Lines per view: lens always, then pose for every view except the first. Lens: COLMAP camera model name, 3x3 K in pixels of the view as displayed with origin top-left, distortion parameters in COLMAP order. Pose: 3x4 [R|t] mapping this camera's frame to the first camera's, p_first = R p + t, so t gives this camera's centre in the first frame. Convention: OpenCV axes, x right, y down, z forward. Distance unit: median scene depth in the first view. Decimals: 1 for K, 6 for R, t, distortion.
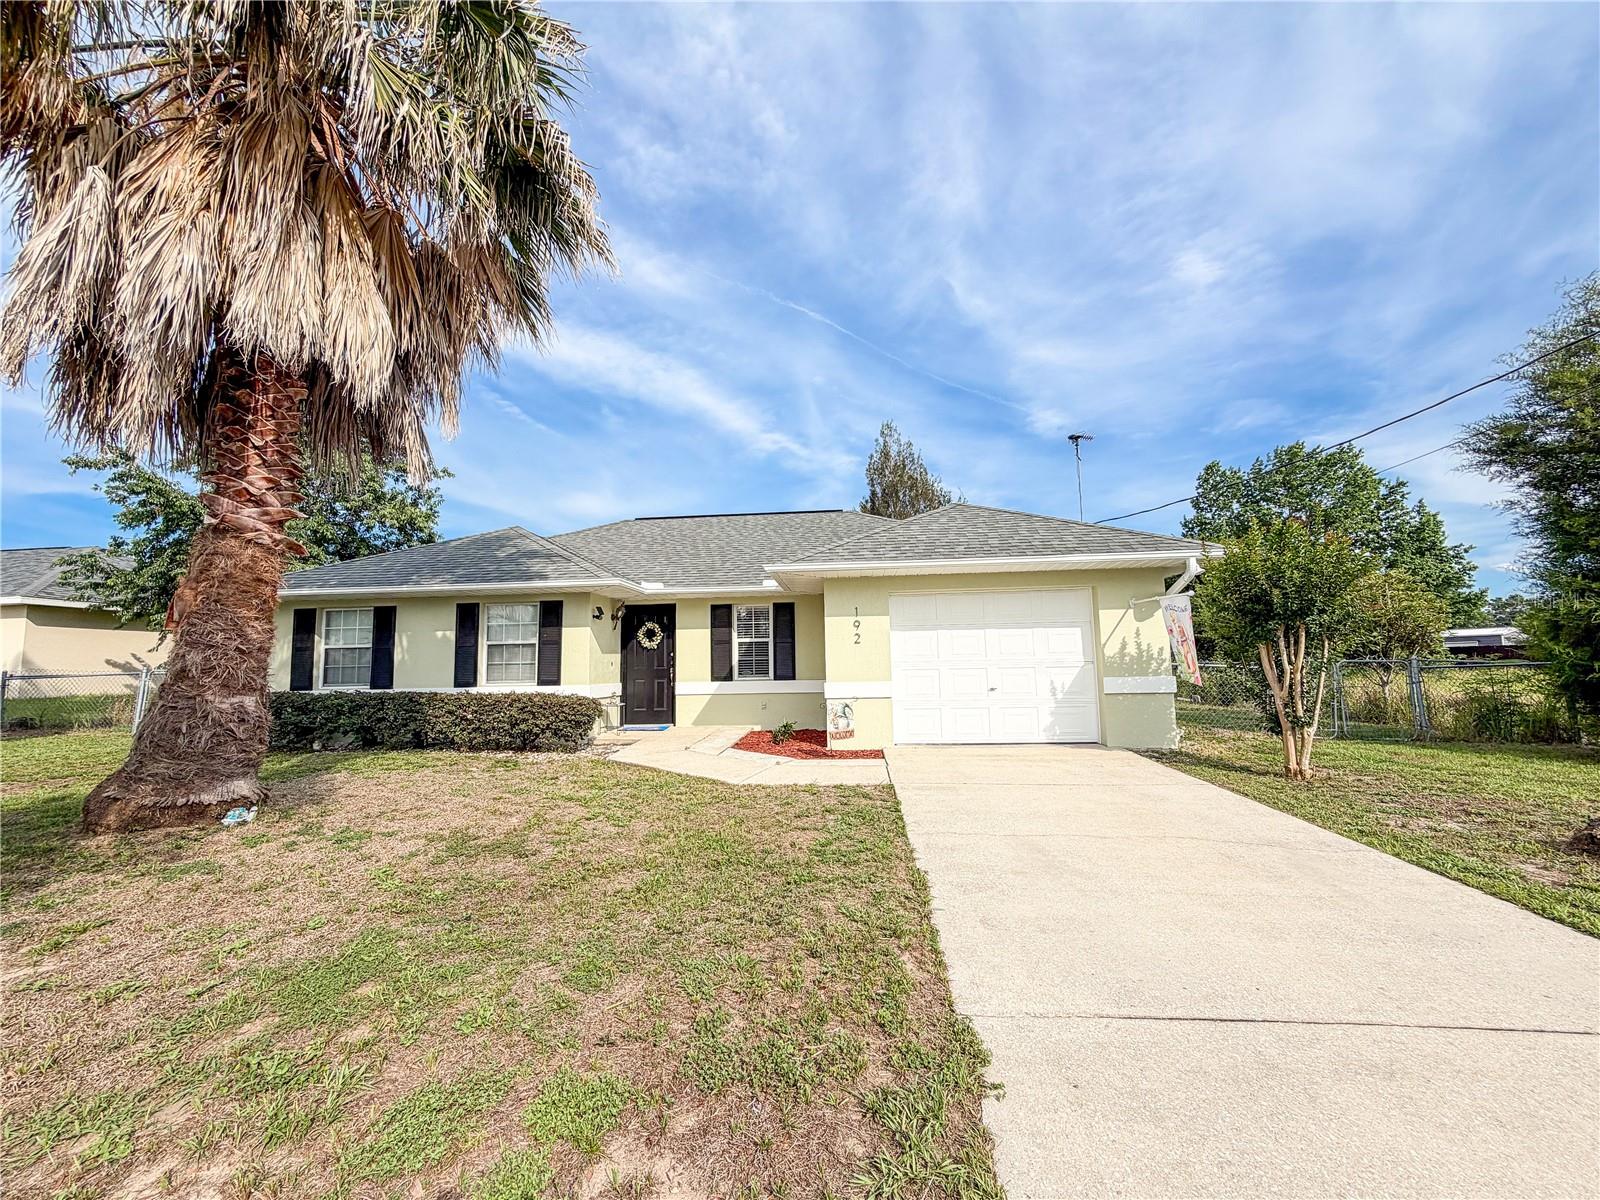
lens RADIAL K [[638.4, 0, 804.0], [0, 638.4, 605.5], [0, 0, 1]] dist [-0.003010, 0.000100]
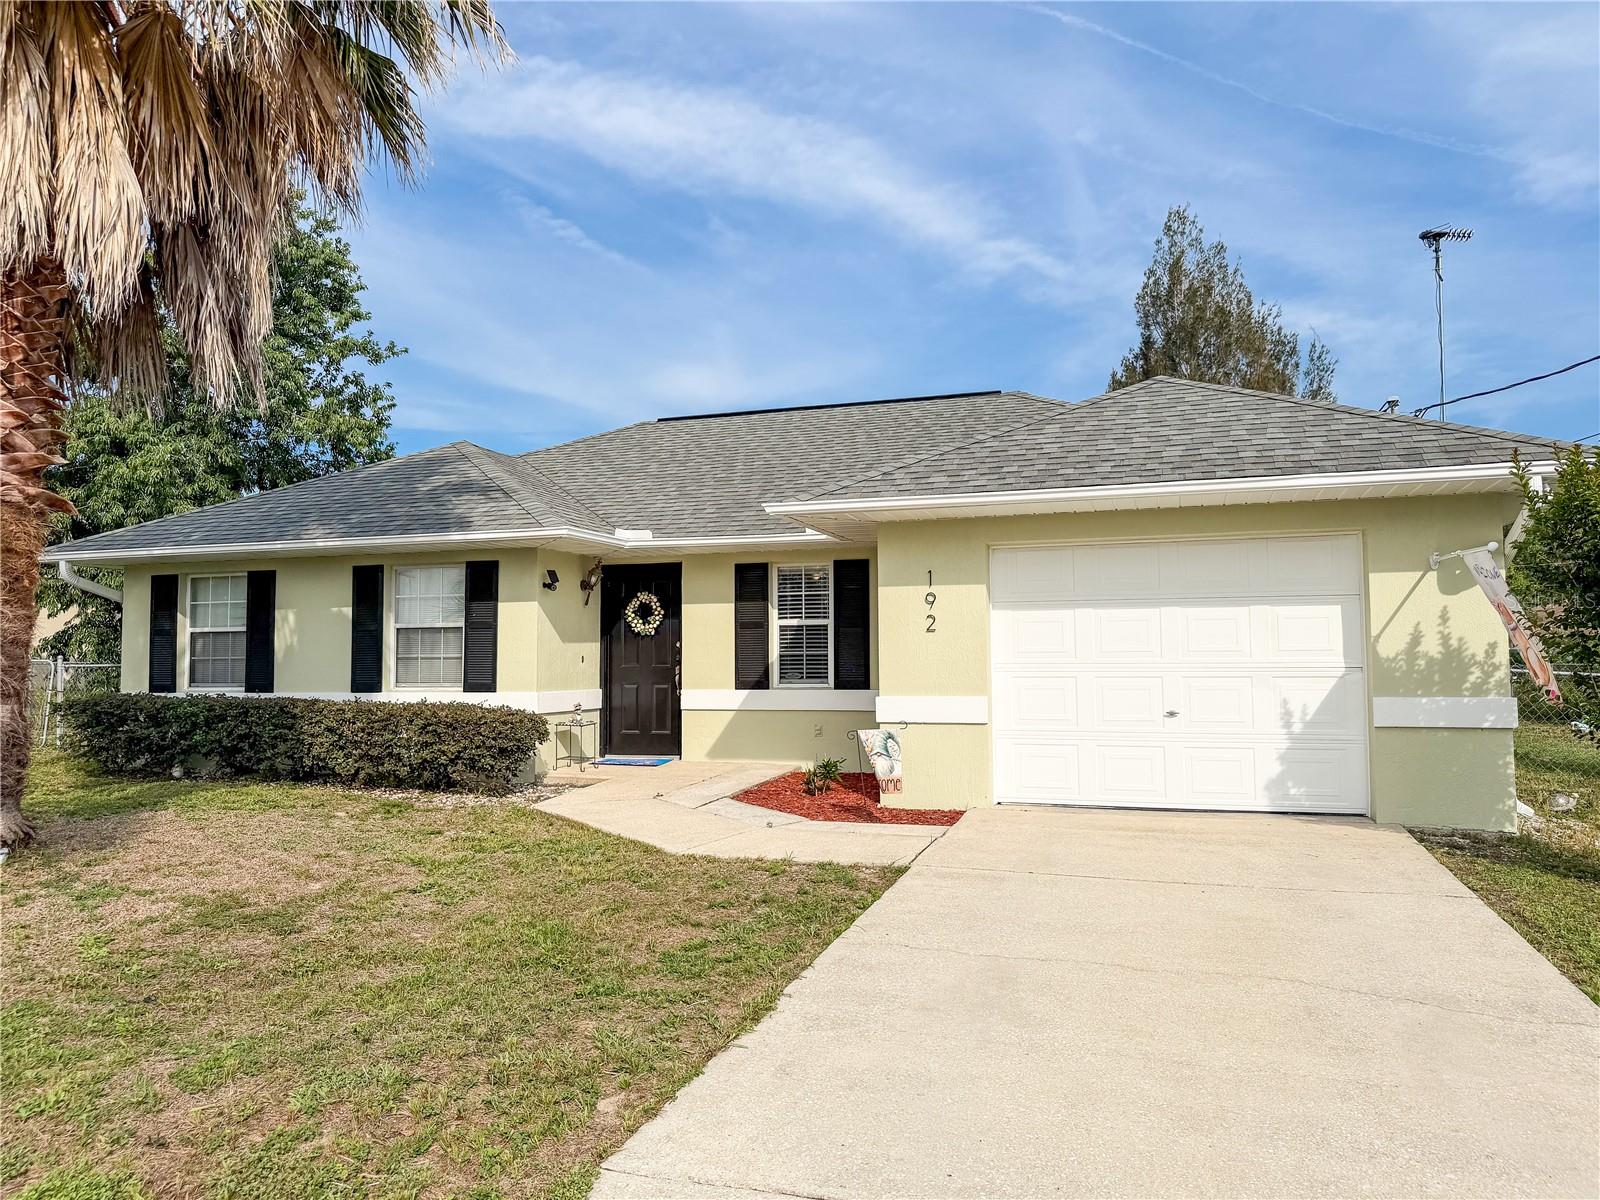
lens RADIAL K [[1120.8, 0, 797.7], [0, 1120.8, 588.2], [0, 0, 1]] dist [-0.019941, 0.017656]
pose [[0.974446, -0.002784, -0.224606, 0.200416], [0.010138, 0.999449, 0.031598, -0.015250], [0.224394, -0.033068, 0.973937, -0.042524]]
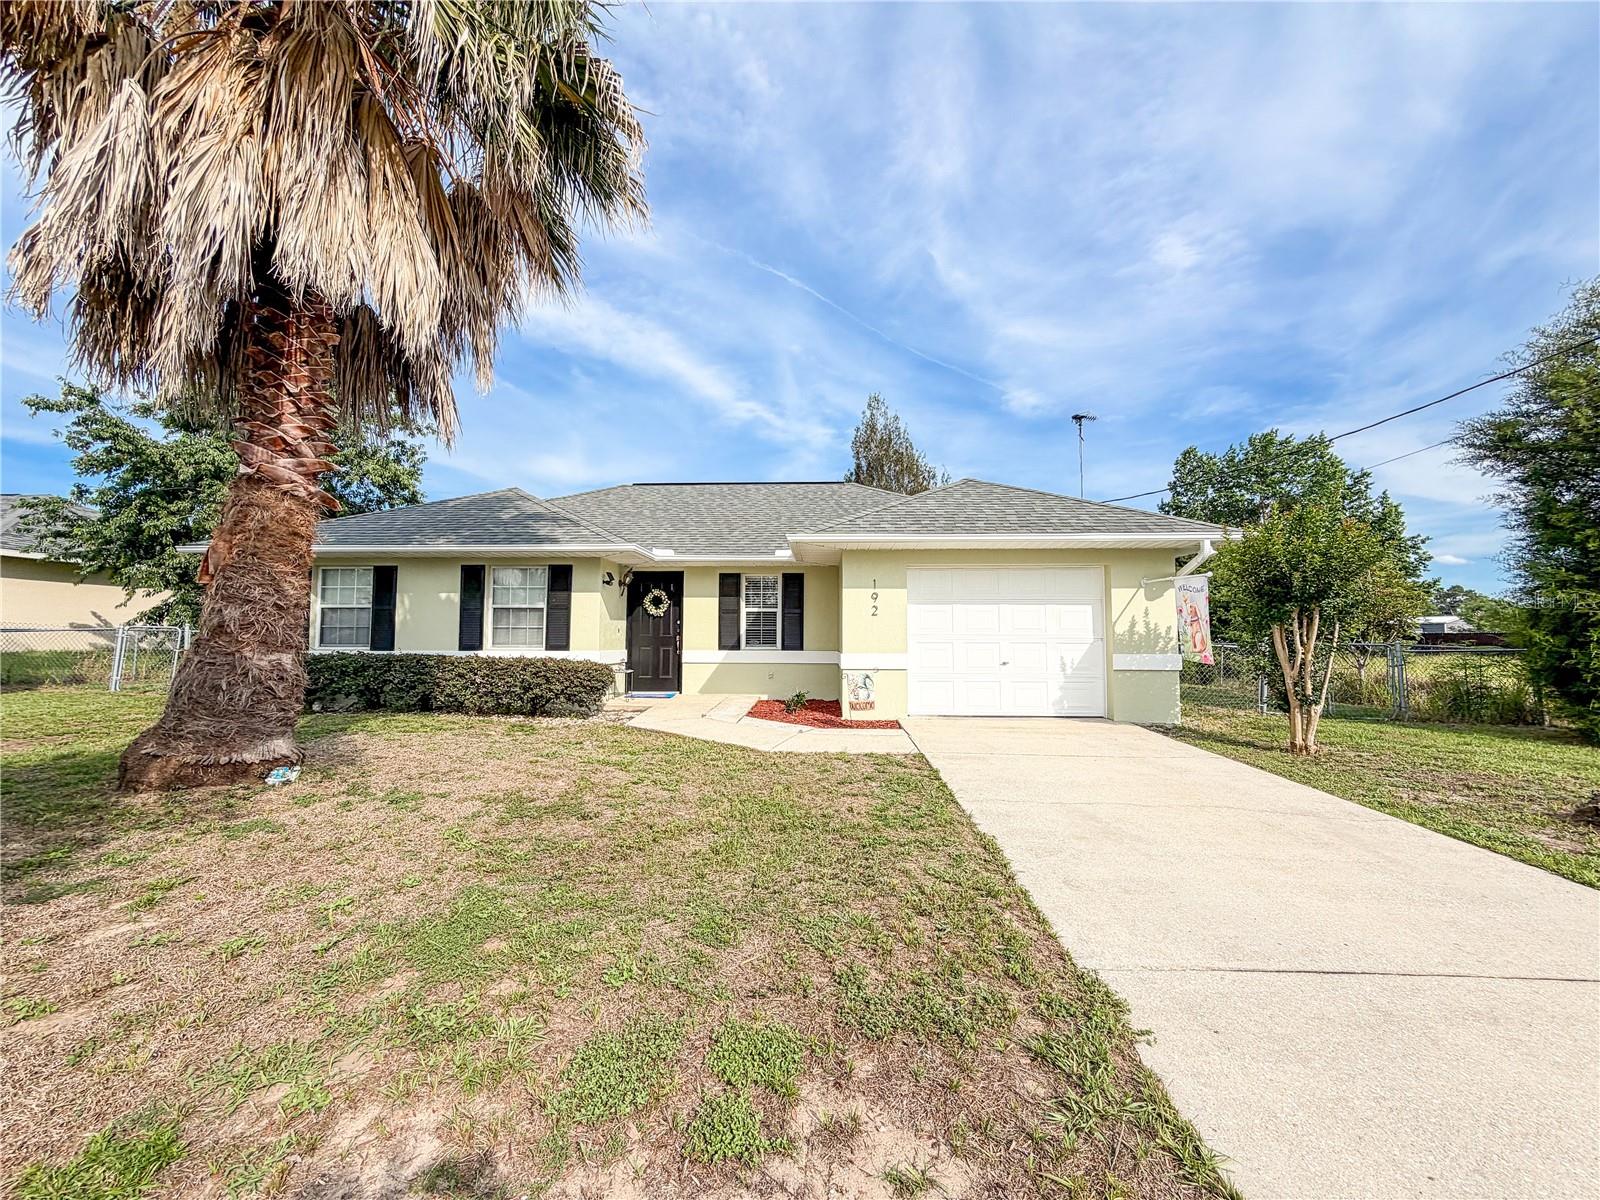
lens RADIAL K [[638.4, 0, 805.2], [0, 638.4, 605.3], [0, 0, 1]] dist [-0.003010, 0.000100]
pose [[0.998650, 0.024733, 0.045670, -0.073338], [-0.026685, 0.998735, 0.042626, 0.003495], [-0.044558, -0.043787, 0.998047, -0.000109]]
